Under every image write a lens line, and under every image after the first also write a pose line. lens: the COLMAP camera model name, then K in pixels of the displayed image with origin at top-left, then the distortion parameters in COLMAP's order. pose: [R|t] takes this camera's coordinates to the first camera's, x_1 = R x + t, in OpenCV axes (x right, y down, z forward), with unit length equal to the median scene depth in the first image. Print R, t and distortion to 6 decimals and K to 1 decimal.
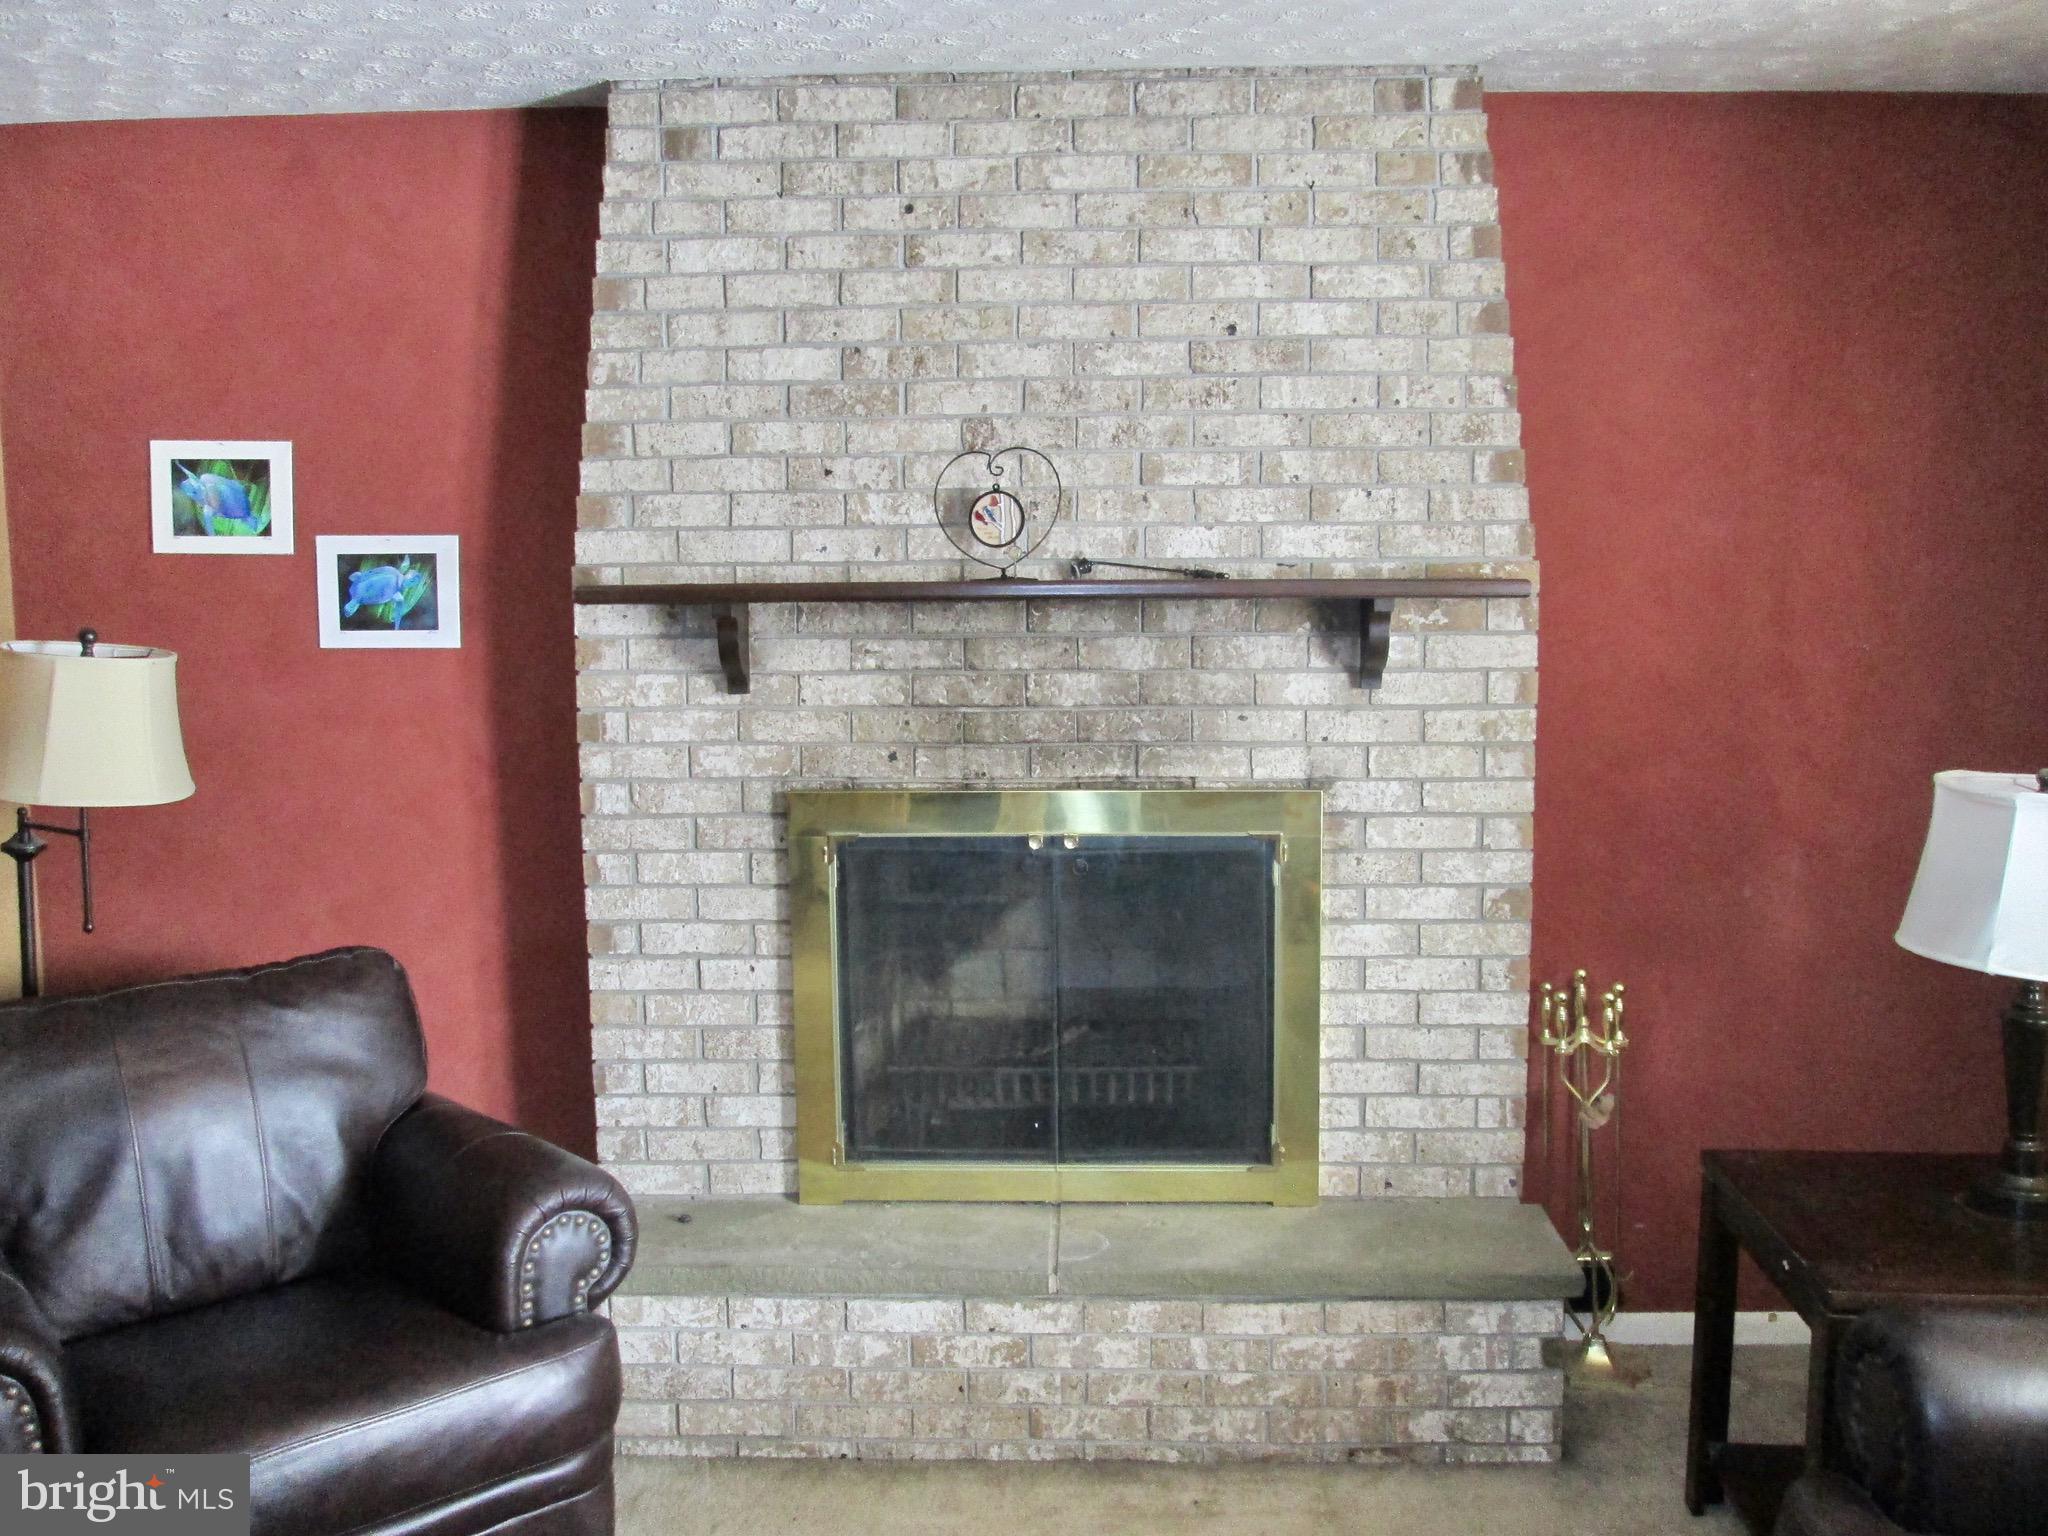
lens RADIAL K [[1683.0, 0, 1045.7], [0, 1683.0, 788.7], [0, 0, 1]] dist [-0.000001, 0.009572]
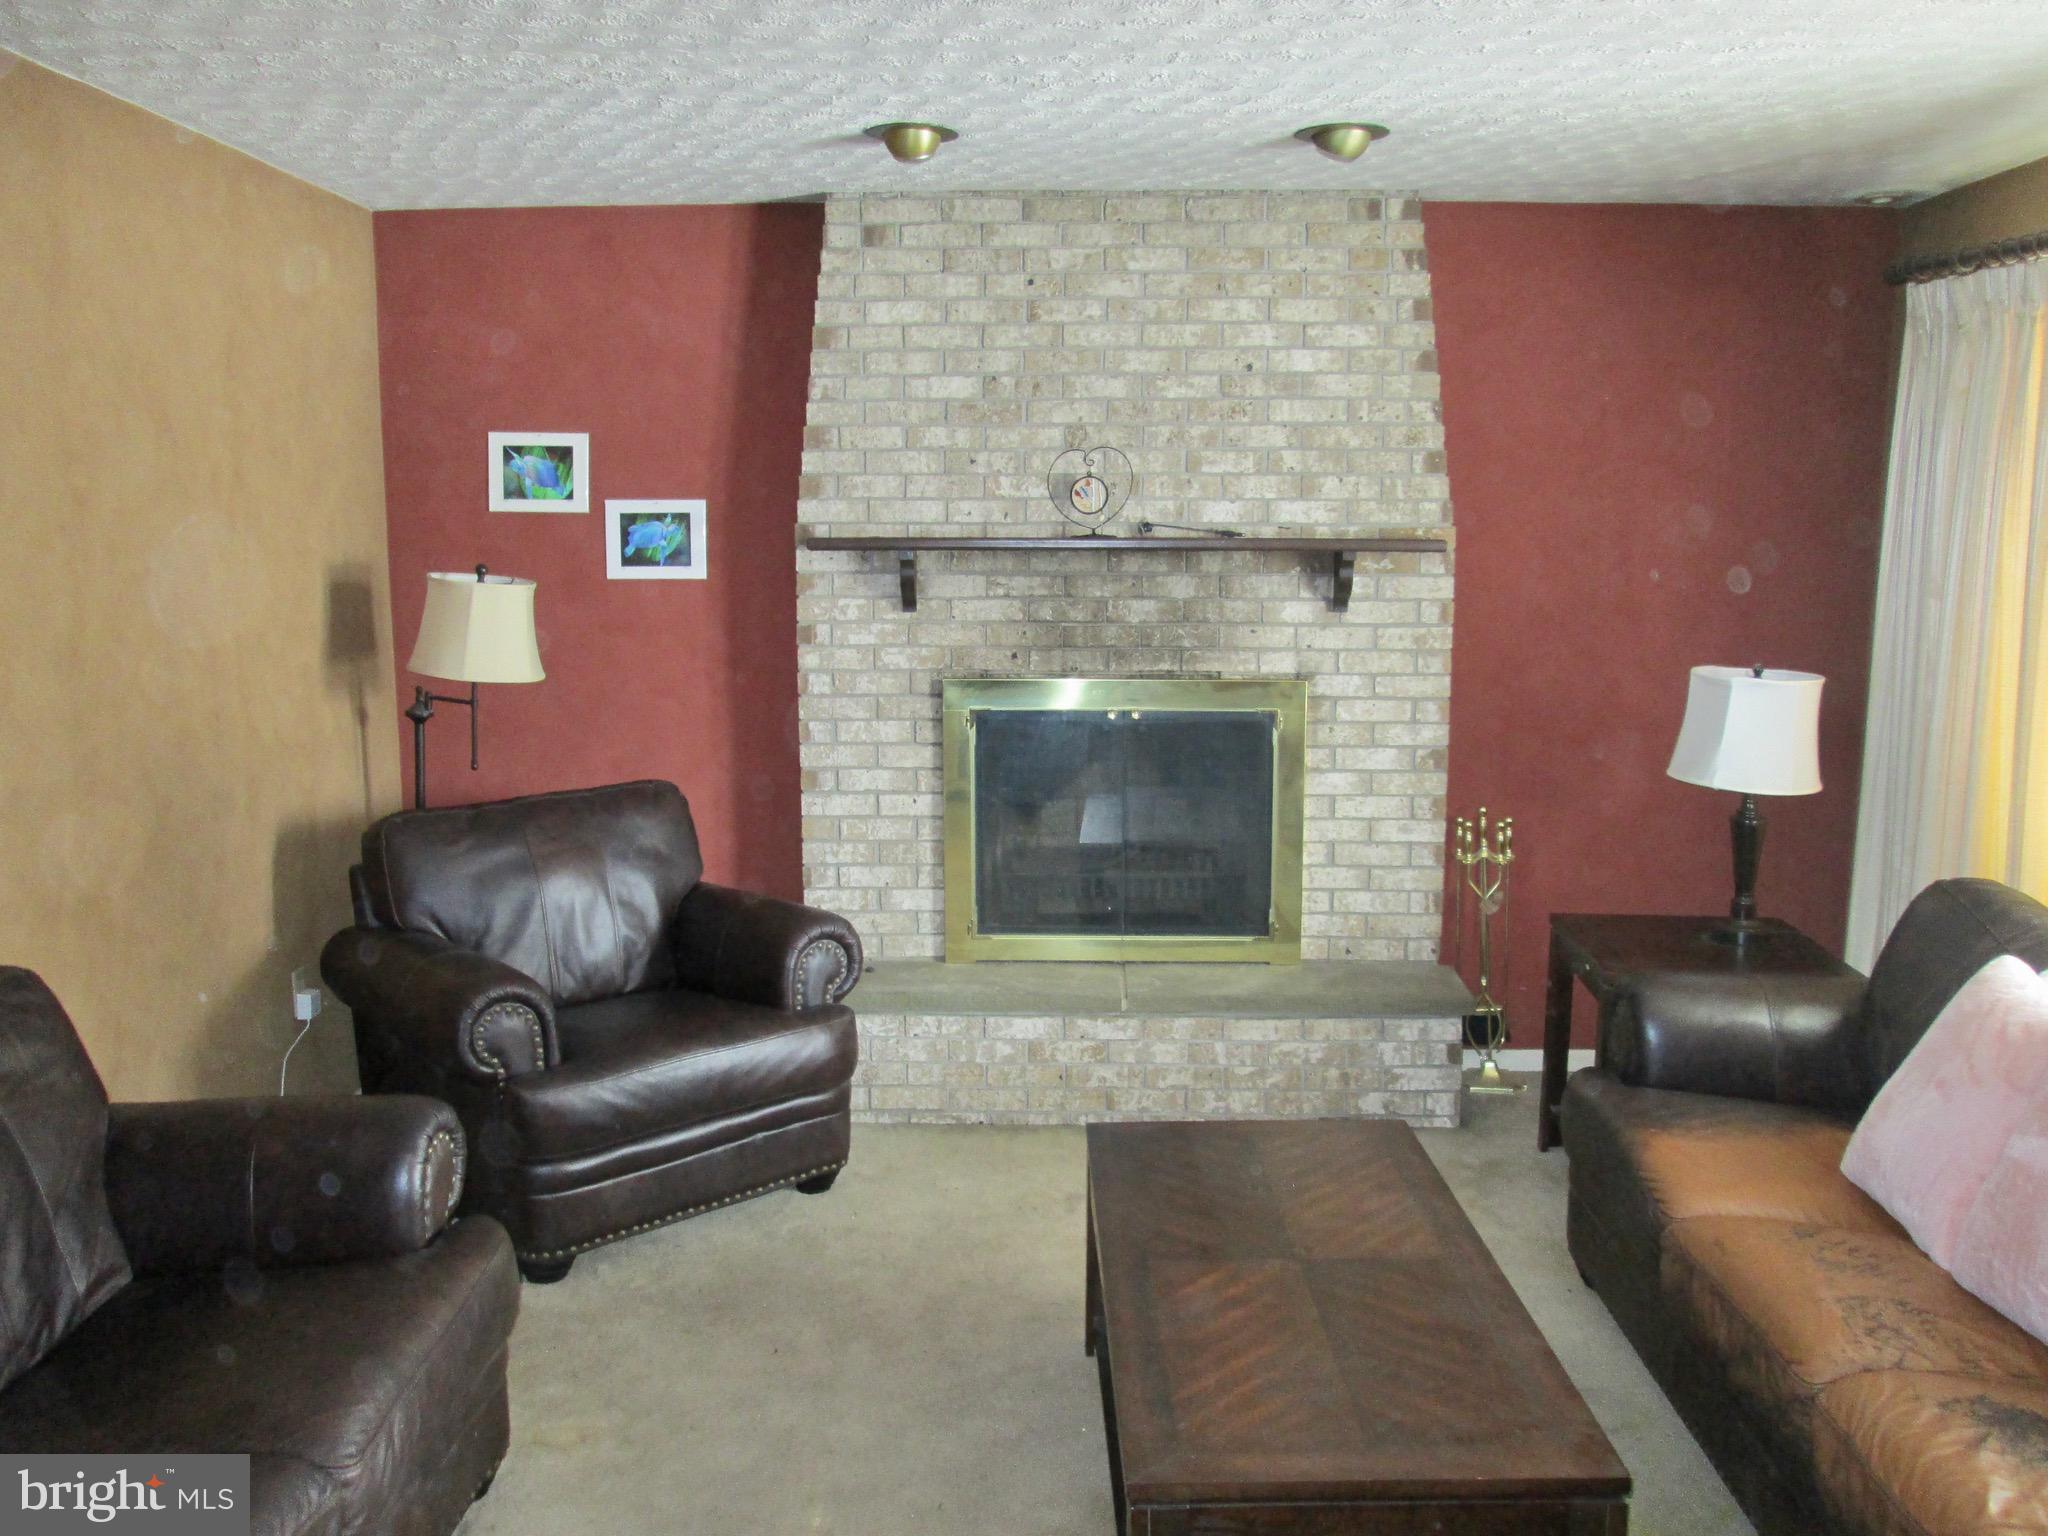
lens RADIAL K [[1688.5, 0, 1024.0], [0, 1688.5, 768.0], [0, 0, 1]] dist [-0.010136, 0.012082]
pose [[0.999959, 0.008917, -0.001584, -0.080506], [-0.008875, 0.999653, 0.024820, 0.042680], [0.001805, -0.024805, 0.999691, -0.480948]]
